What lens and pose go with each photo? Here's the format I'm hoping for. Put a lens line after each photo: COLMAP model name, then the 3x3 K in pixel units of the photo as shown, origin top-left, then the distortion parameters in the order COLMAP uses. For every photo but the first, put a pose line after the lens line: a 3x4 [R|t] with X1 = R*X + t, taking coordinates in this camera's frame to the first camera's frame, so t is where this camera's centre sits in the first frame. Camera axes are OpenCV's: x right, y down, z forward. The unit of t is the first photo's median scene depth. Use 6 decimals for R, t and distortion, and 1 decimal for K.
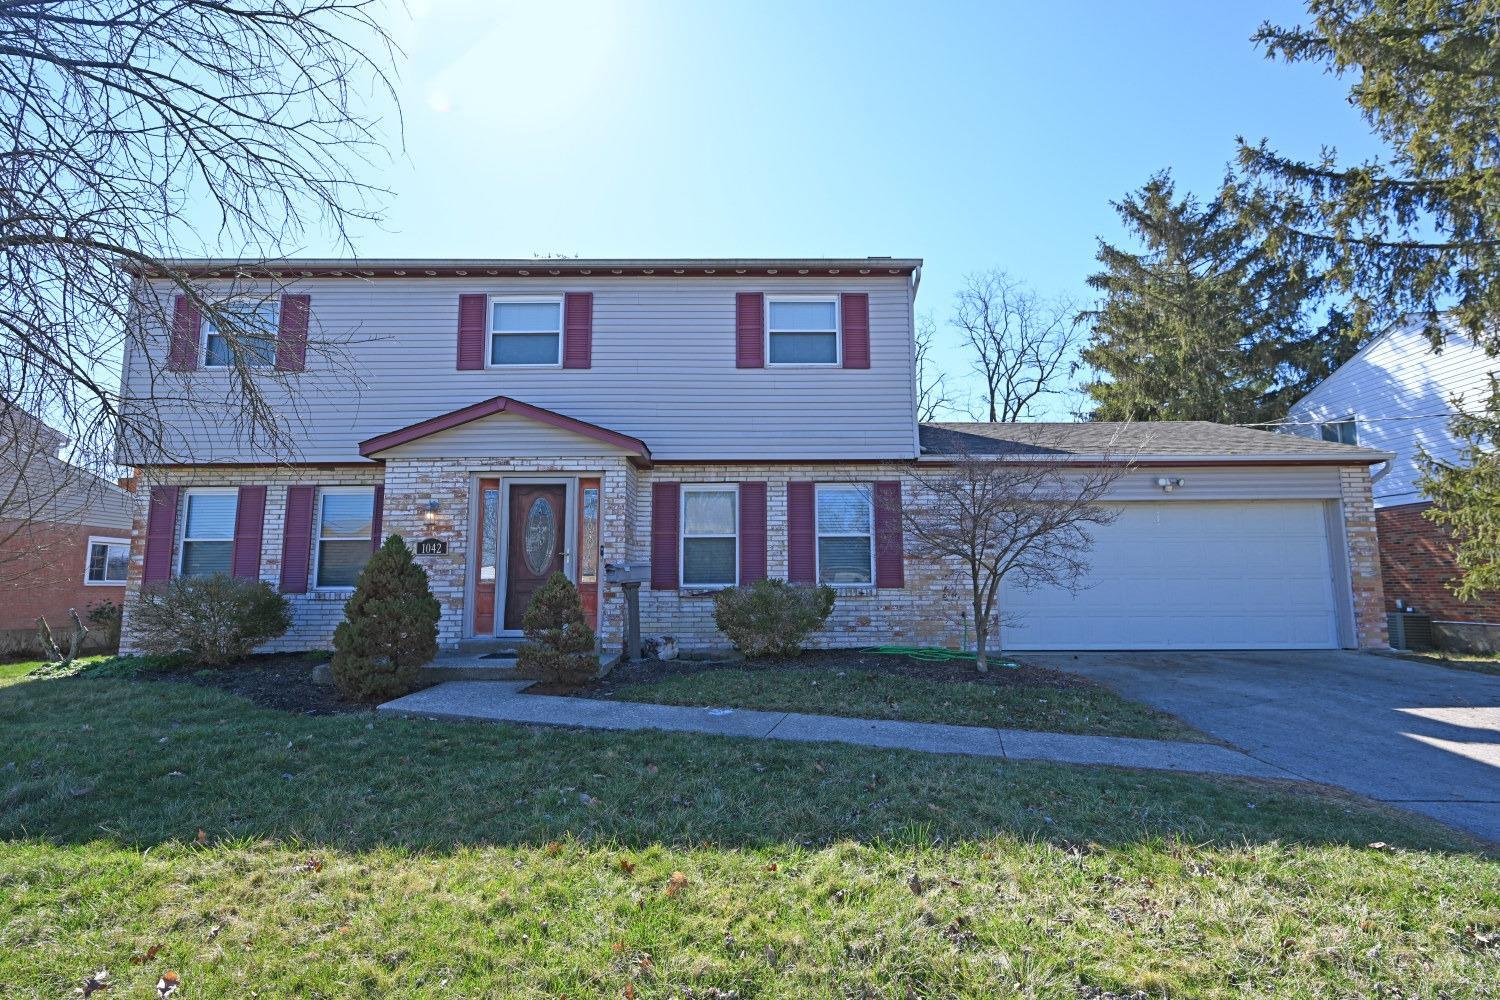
lens RADIAL K [[582.0, 0, 734.6], [0, 582.0, 505.0], [0, 0, 1]] dist [-0.009452, 0.000237]
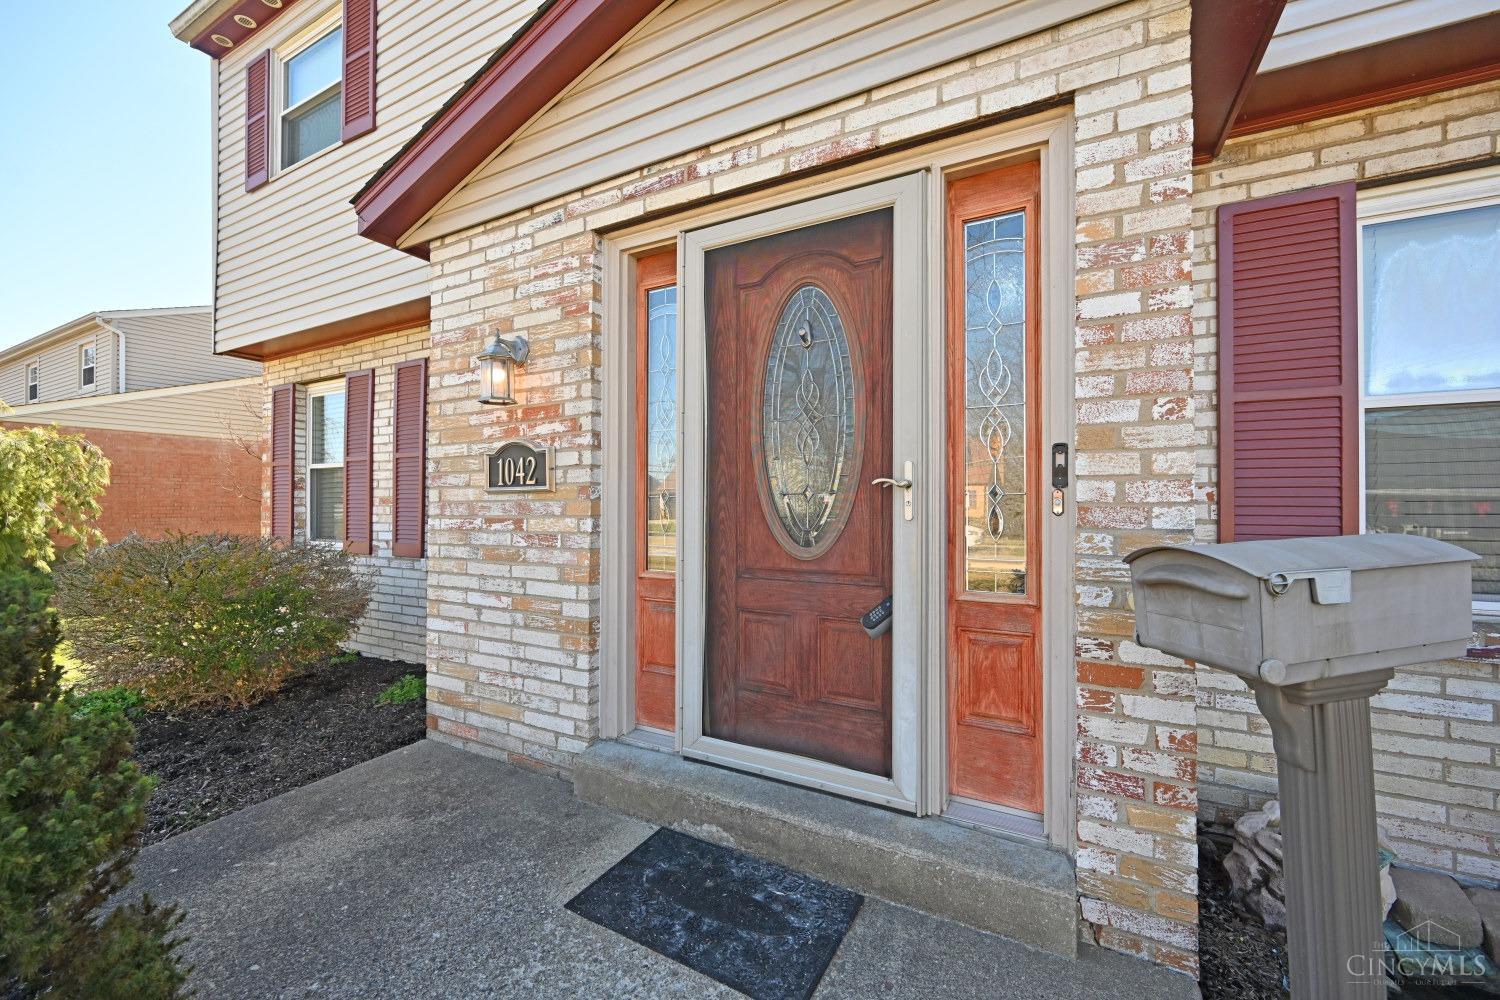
lens RADIAL K [[588.0, 0, 751.2], [0, 588.0, 493.0], [0, 0, 1]] dist [0.001855, 0.000064]
pose [[0.874746, -0.000928, -0.484581, -0.202508], [0.049342, 0.994971, 0.087165, 0.057233], [0.482063, -0.100157, 0.870393, 0.678513]]
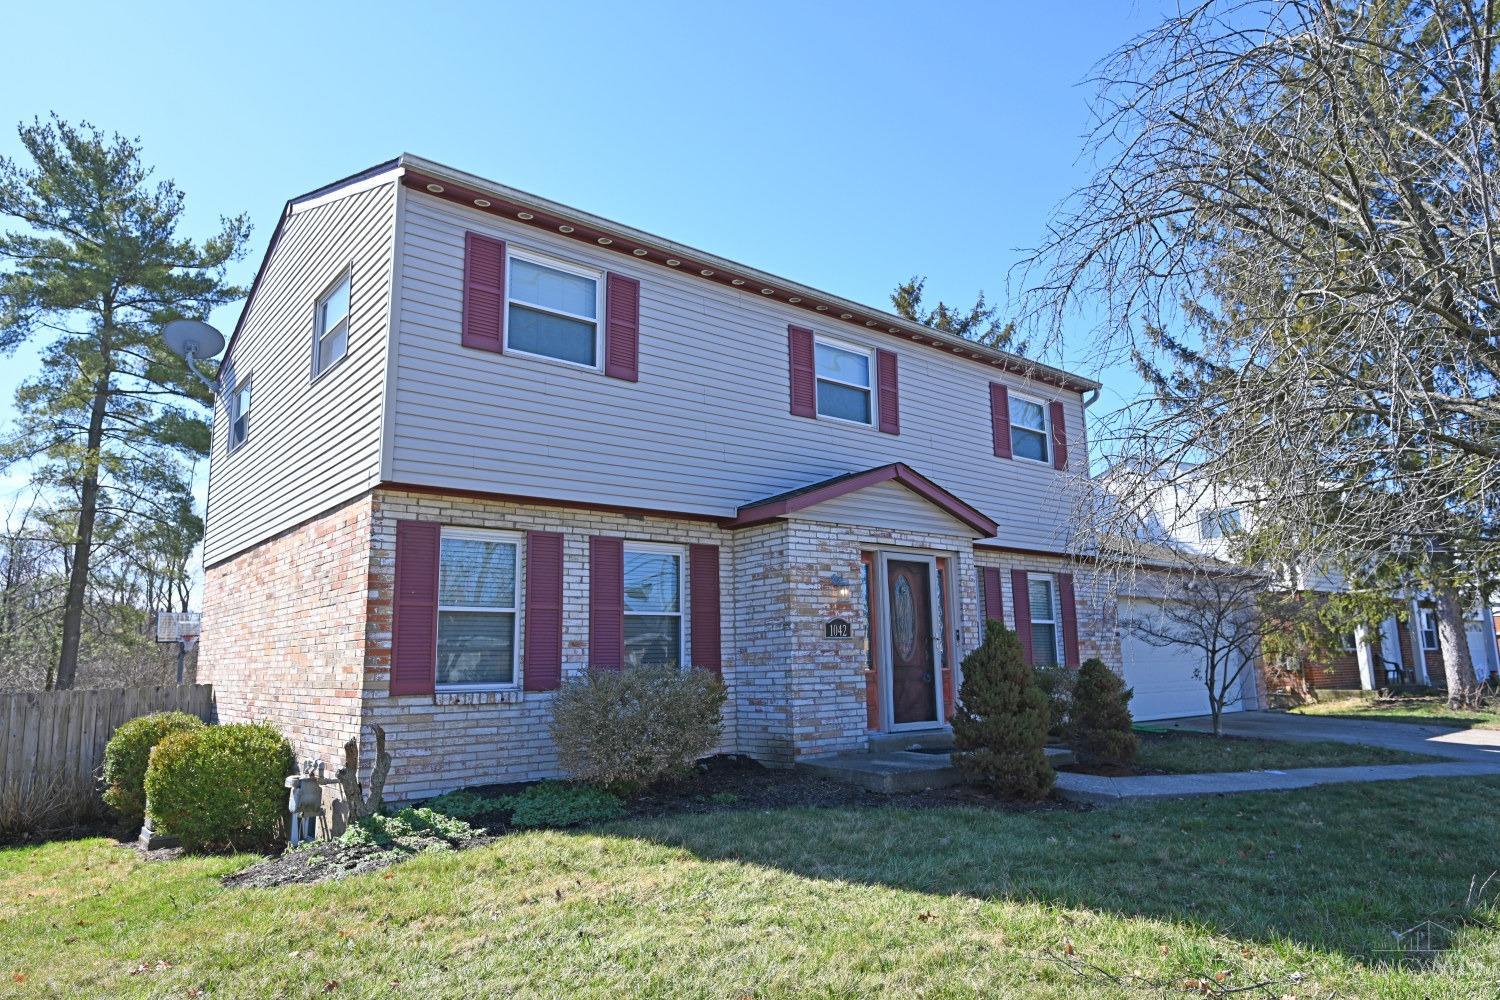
lens RADIAL K [[935.9, 0, 771.1], [0, 935.9, 439.1], [0, 0, 1]] dist [-0.001131, -0.000493]
pose [[0.782812, 0.141419, 0.605975, -1.323069], [-0.059955, 0.986443, -0.152760, 0.011882], [-0.619363, 0.083251, 0.780678, -0.038176]]
